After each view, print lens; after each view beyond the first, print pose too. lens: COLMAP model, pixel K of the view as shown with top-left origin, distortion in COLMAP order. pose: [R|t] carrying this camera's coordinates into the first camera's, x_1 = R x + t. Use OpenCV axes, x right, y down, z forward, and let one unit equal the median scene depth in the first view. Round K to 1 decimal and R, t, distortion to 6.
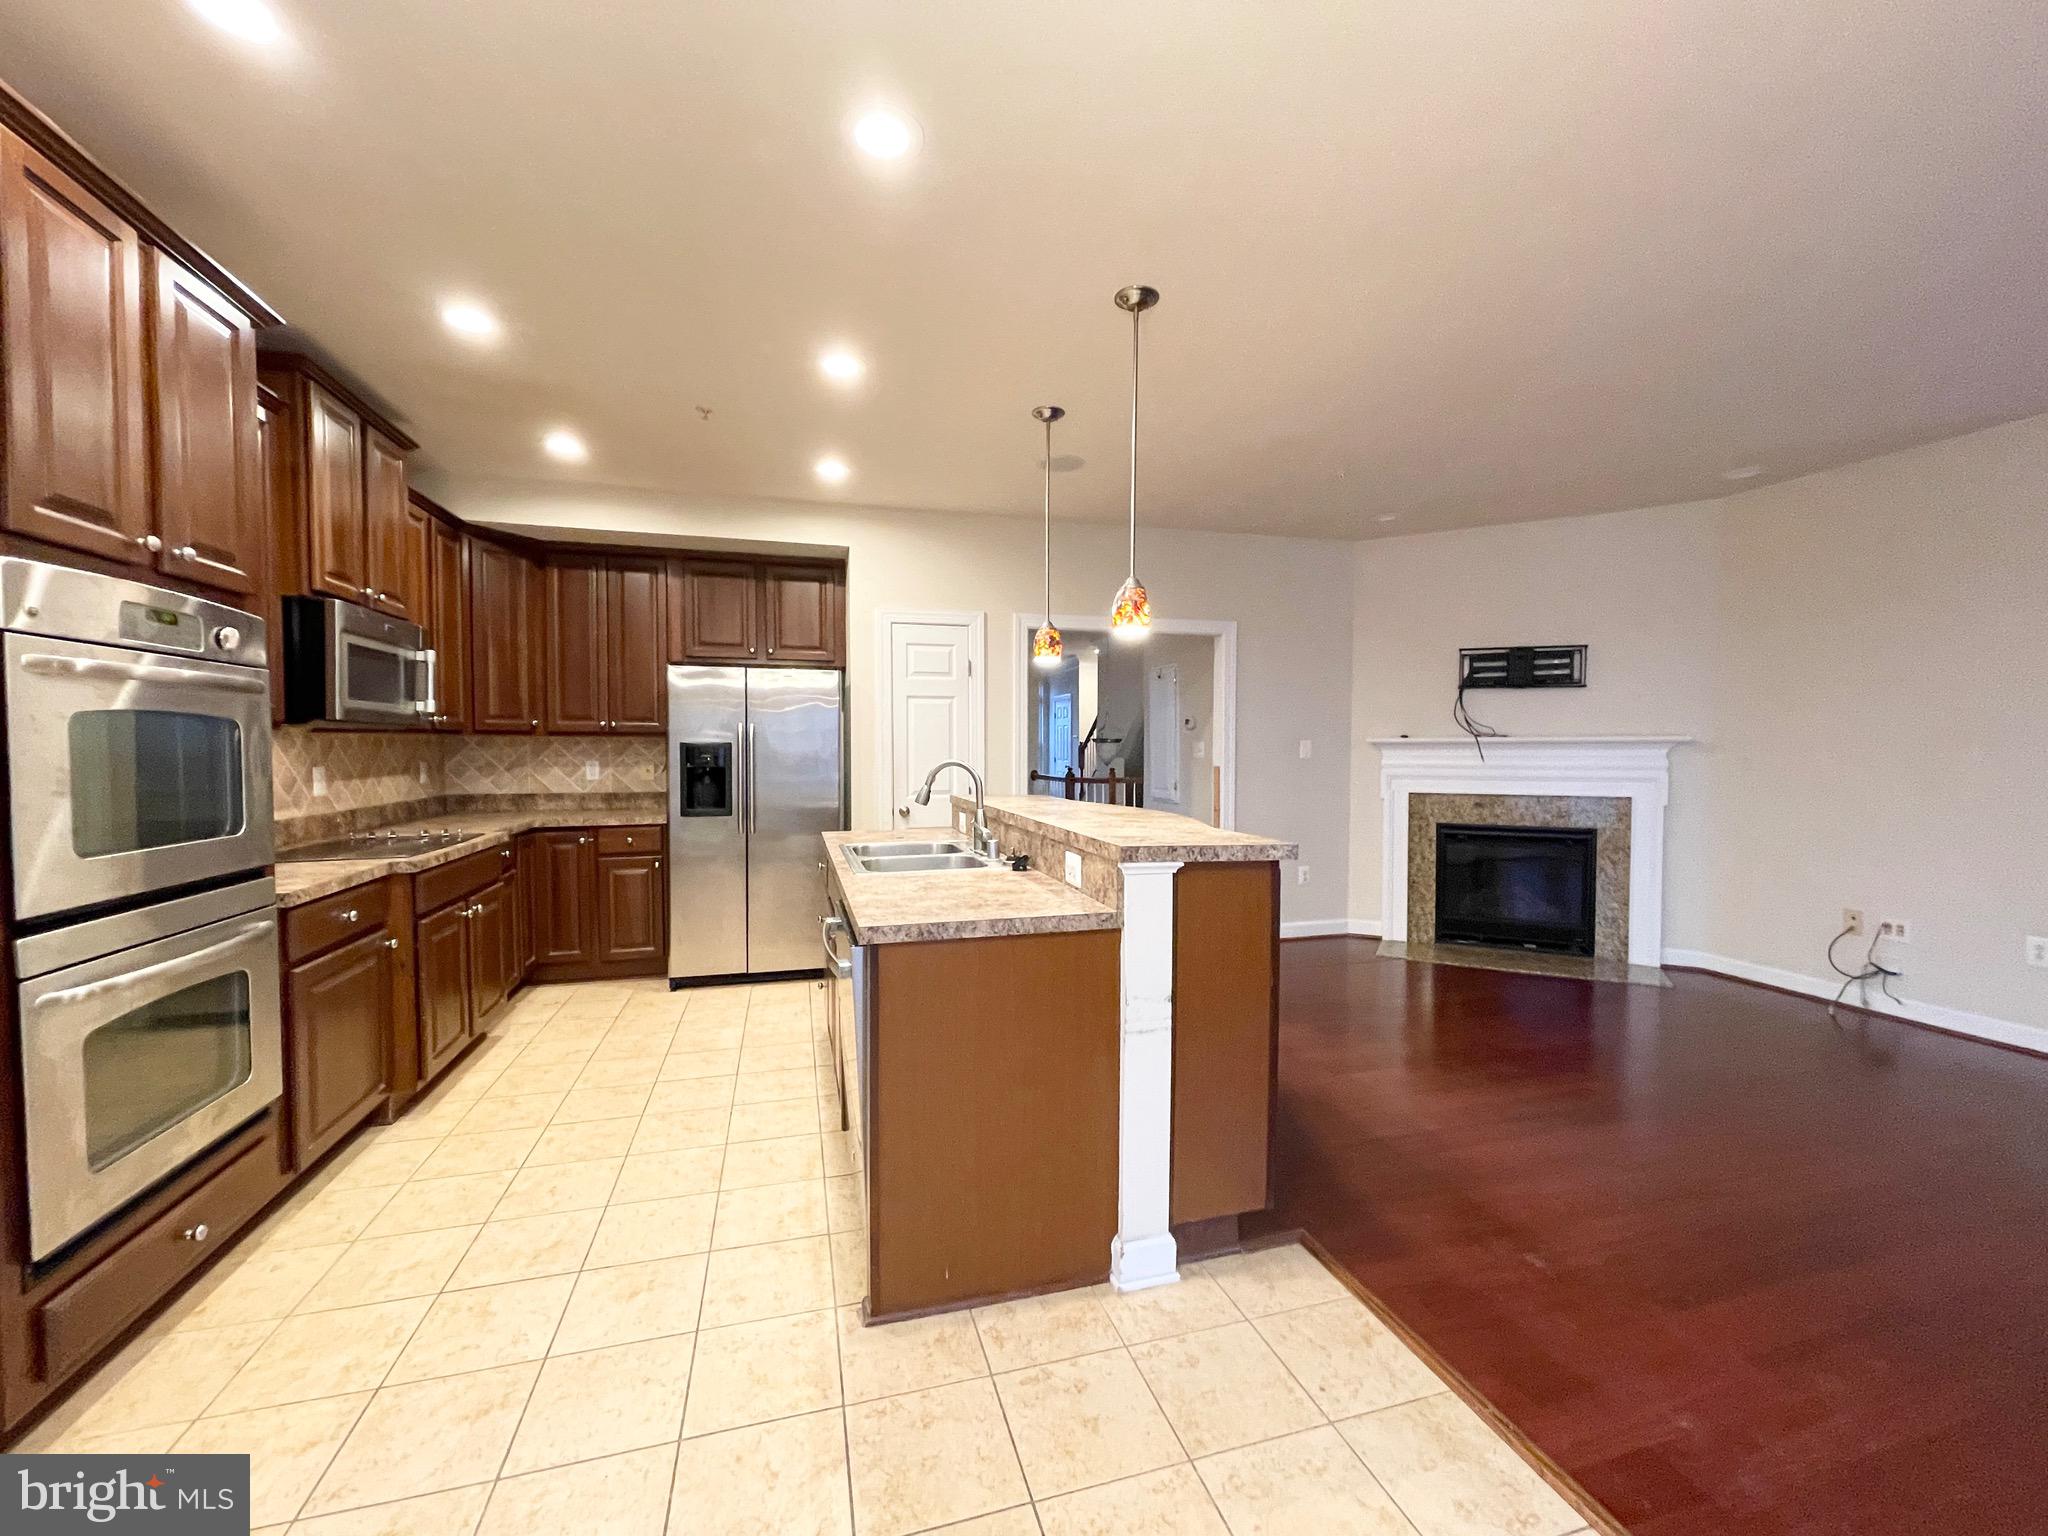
lens RADIAL K [[823.7, 0, 1026.8], [0, 823.7, 771.5], [0, 0, 1]] dist [-0.003338, 0.001097]
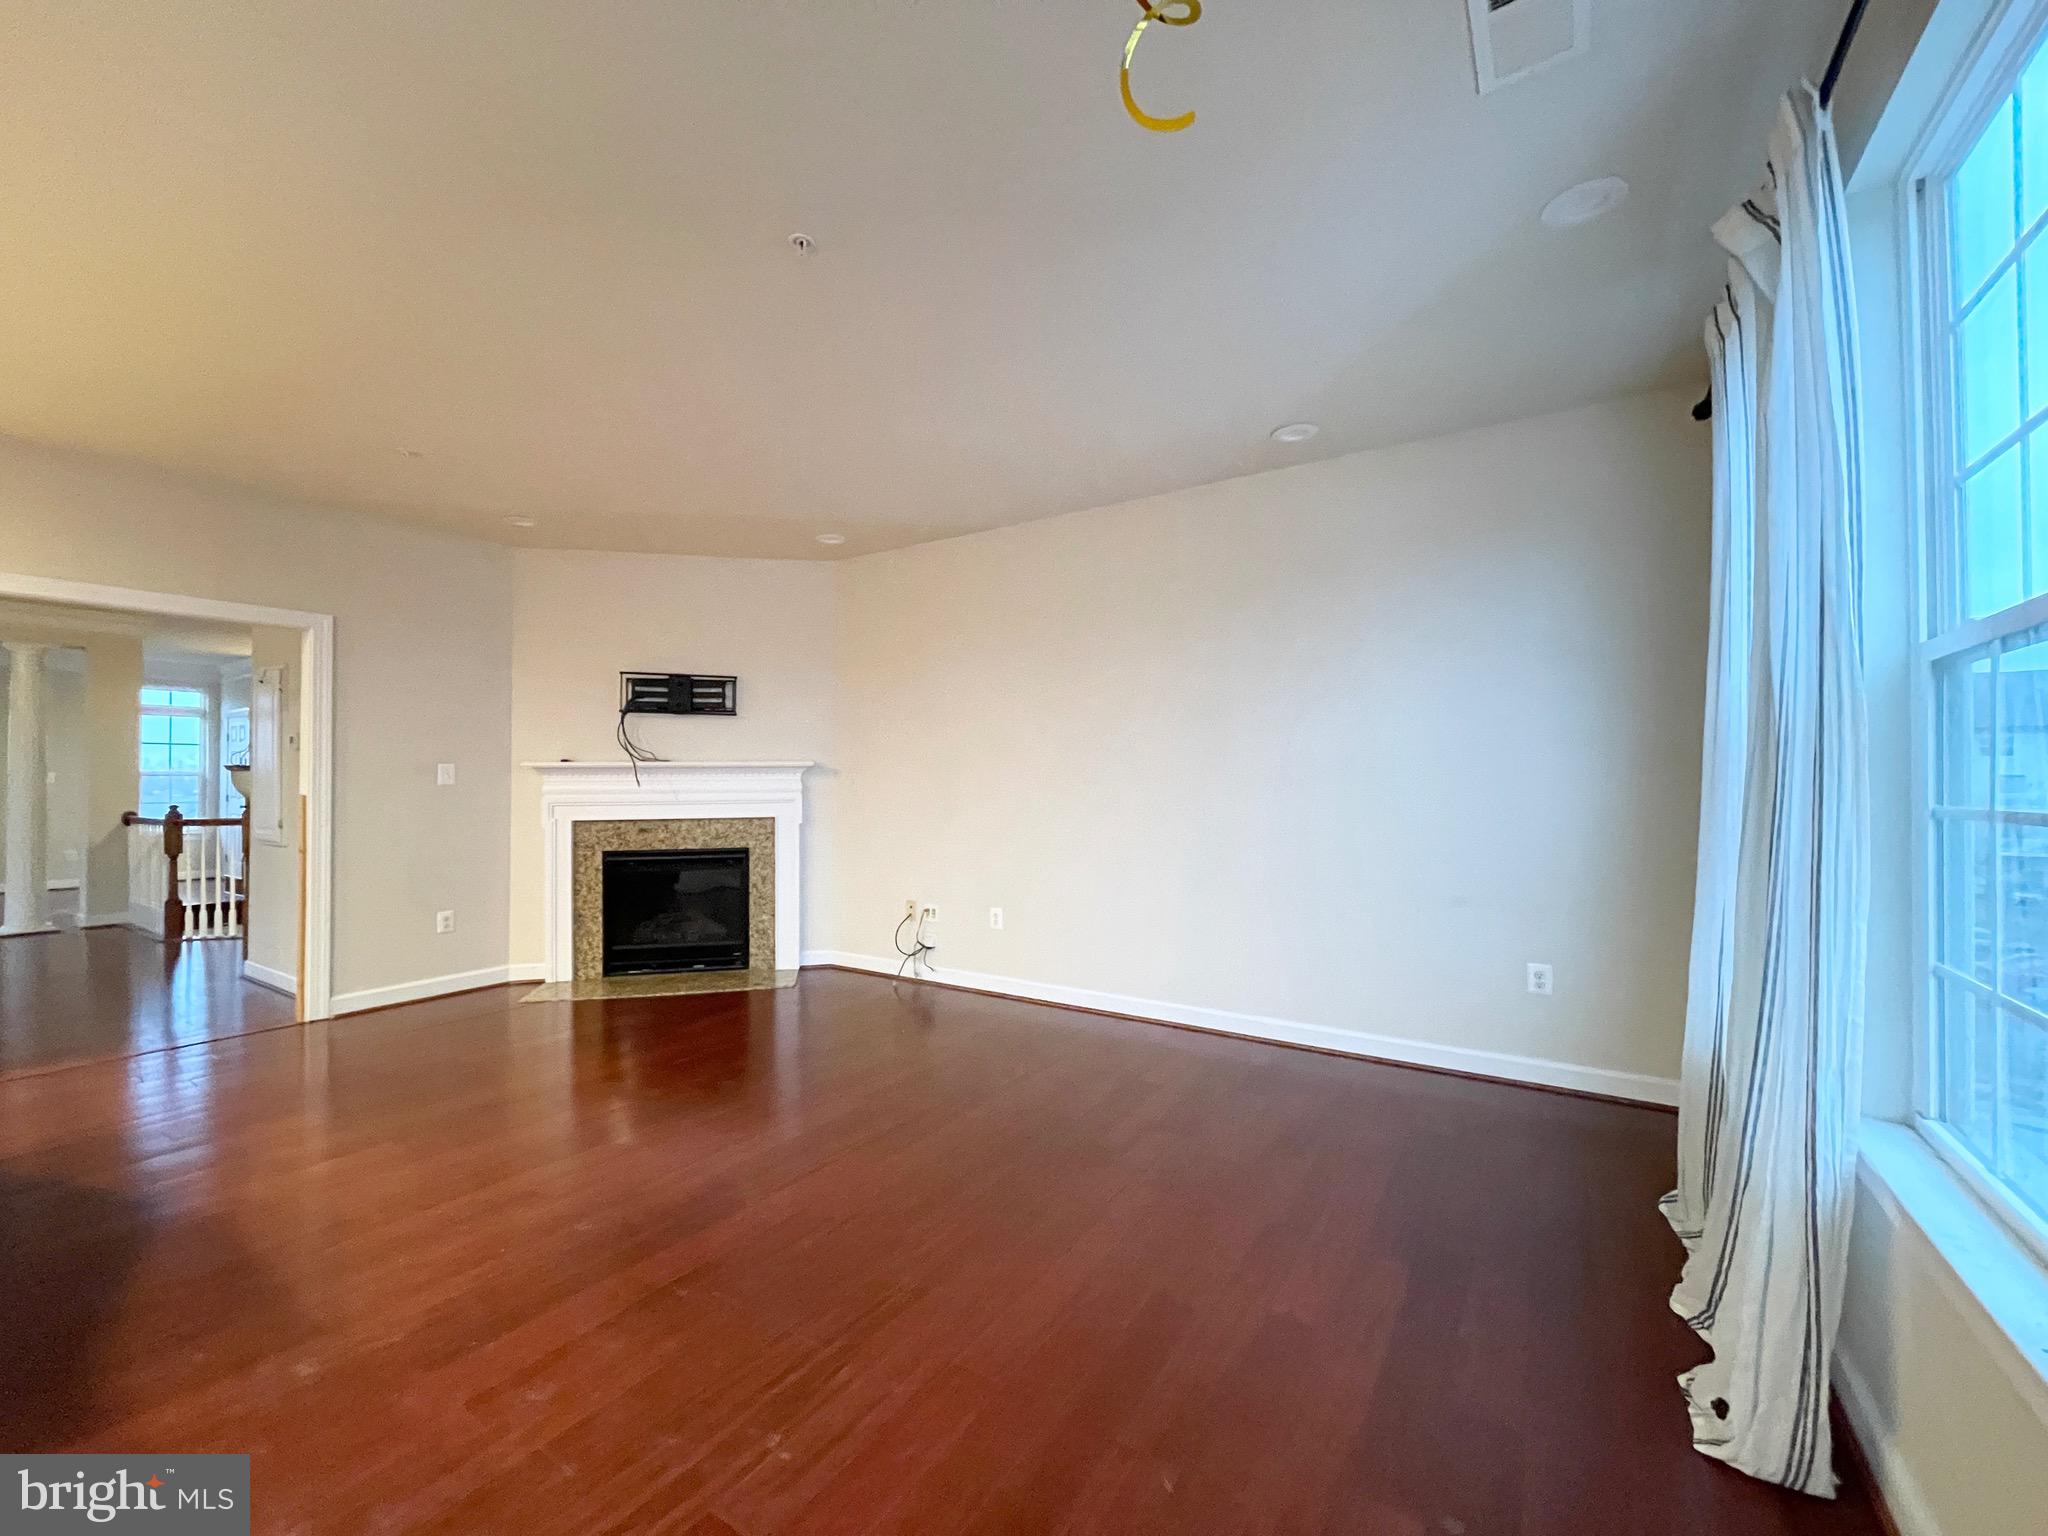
lens RADIAL K [[823.7, 0, 1028.9], [0, 823.7, 772.9], [0, 0, 1]] dist [-0.003338, 0.001097]
pose [[0.754118, 0.002764, 0.656733, 0.323669], [0.025559, 0.999110, -0.033554, 0.021652], [-0.656241, 0.042089, 0.753376, -0.066226]]
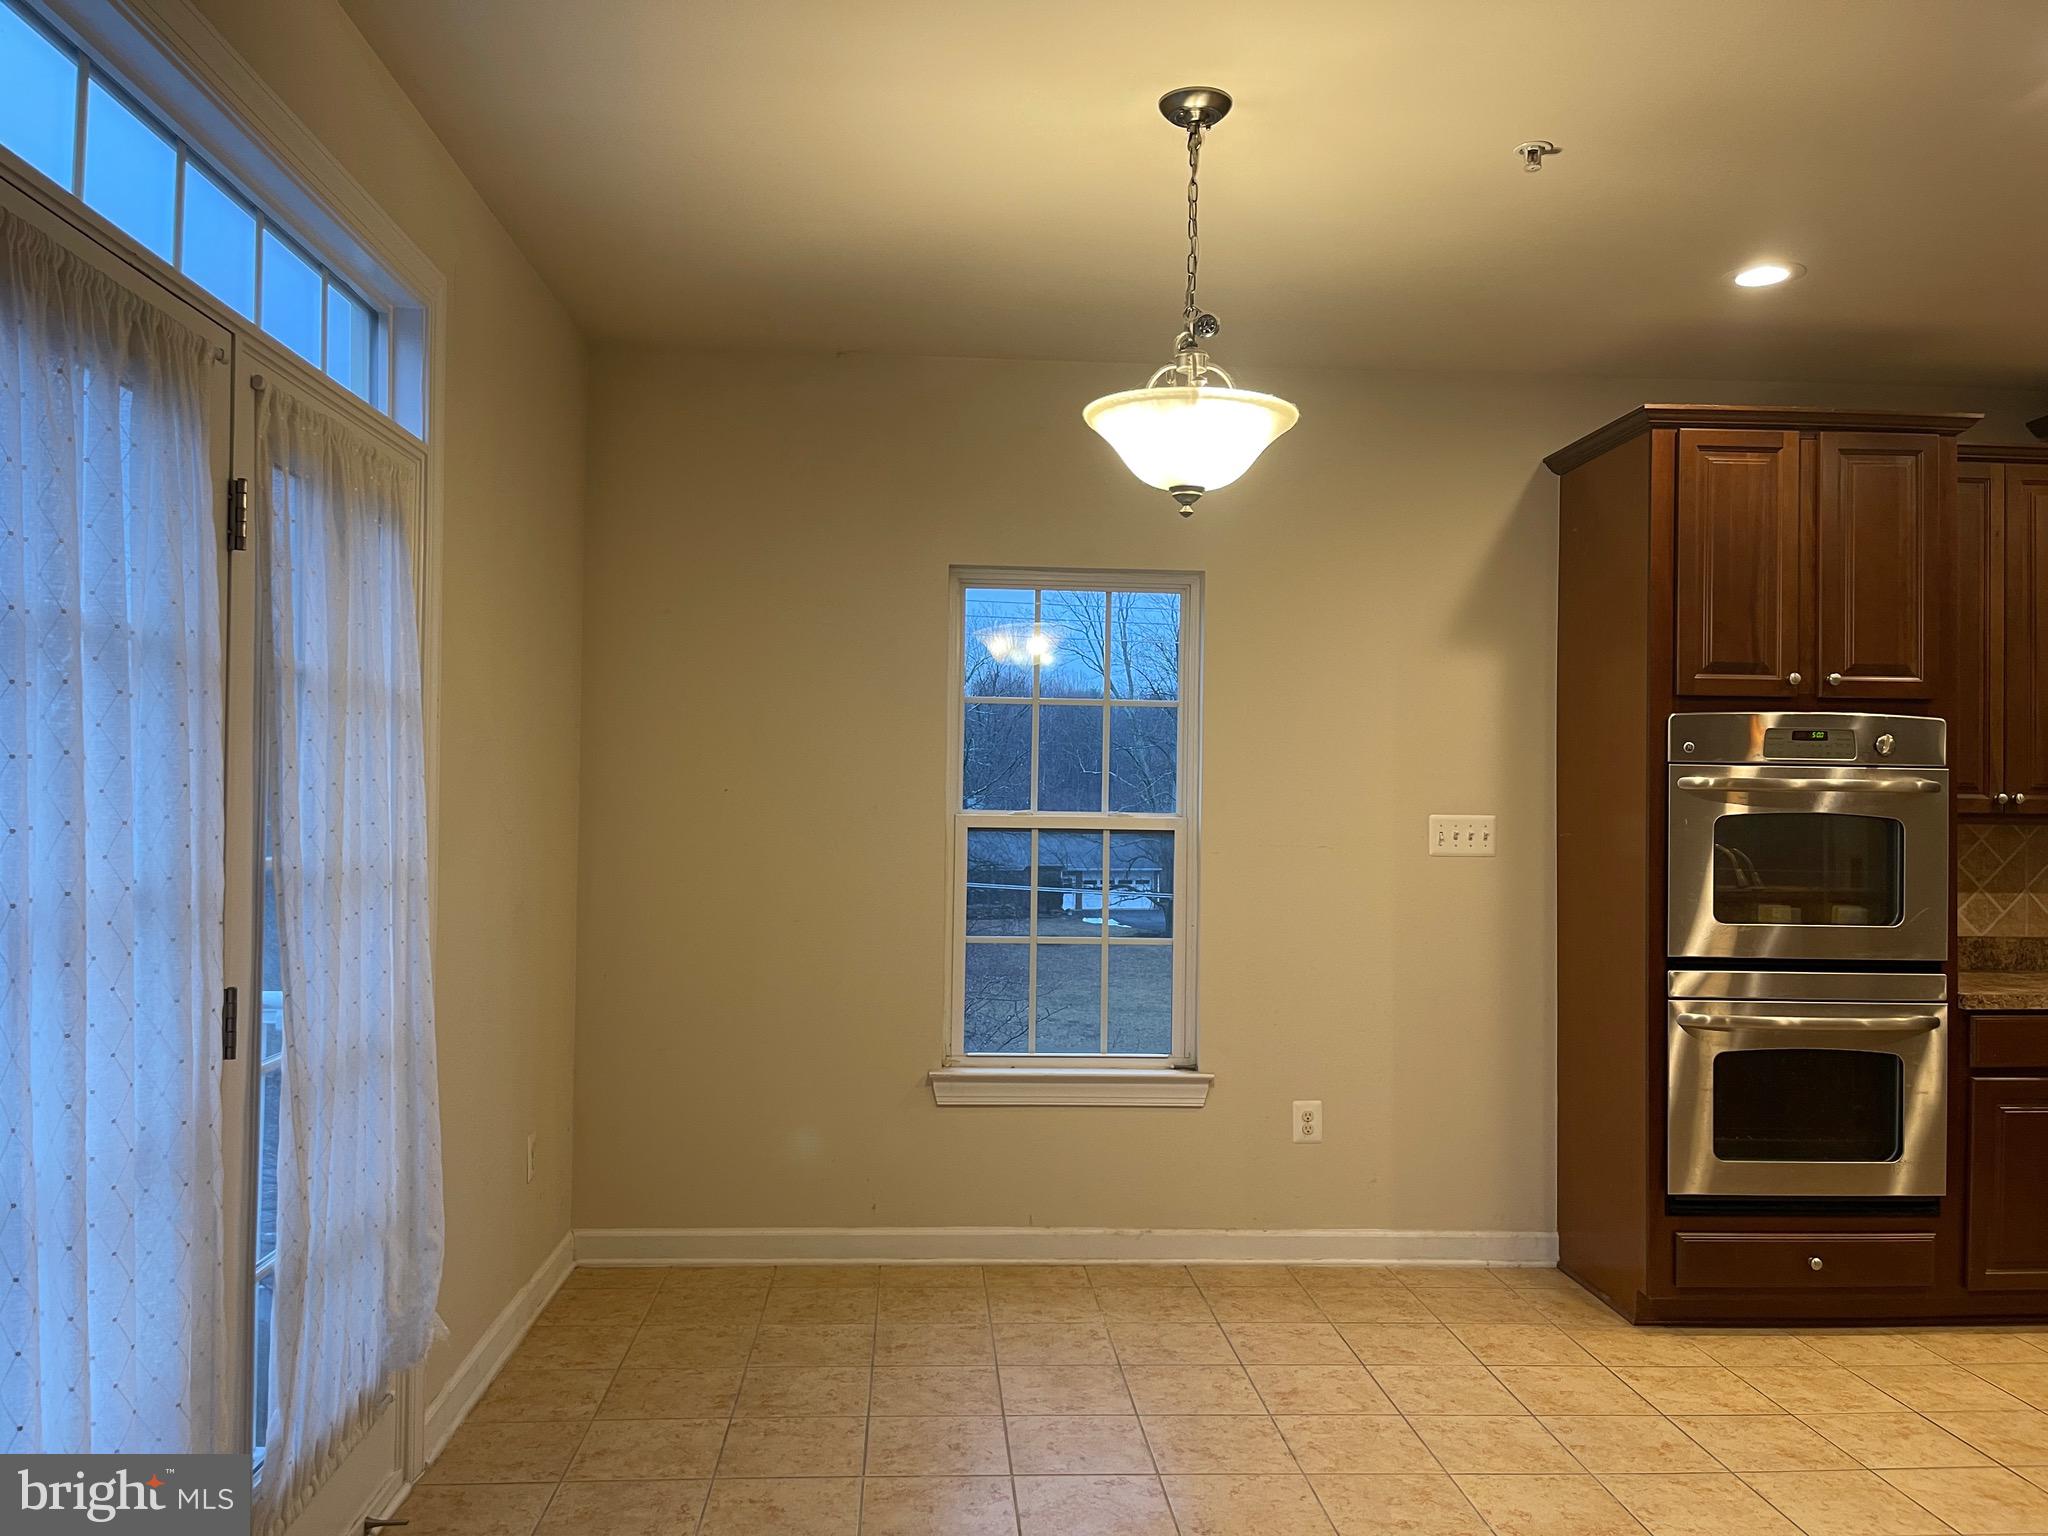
lens RADIAL K [[1546.7, 0, 1012.8], [0, 1546.7, 780.2], [0, 0, 1]] dist [0.051541, -0.049152]
pose [[-0.212260, -0.016954, -0.977066, 0.656426], [-0.047473, 0.998848, -0.007019, -0.022910], [0.976059, 0.044895, -0.212820, 0.158295]]
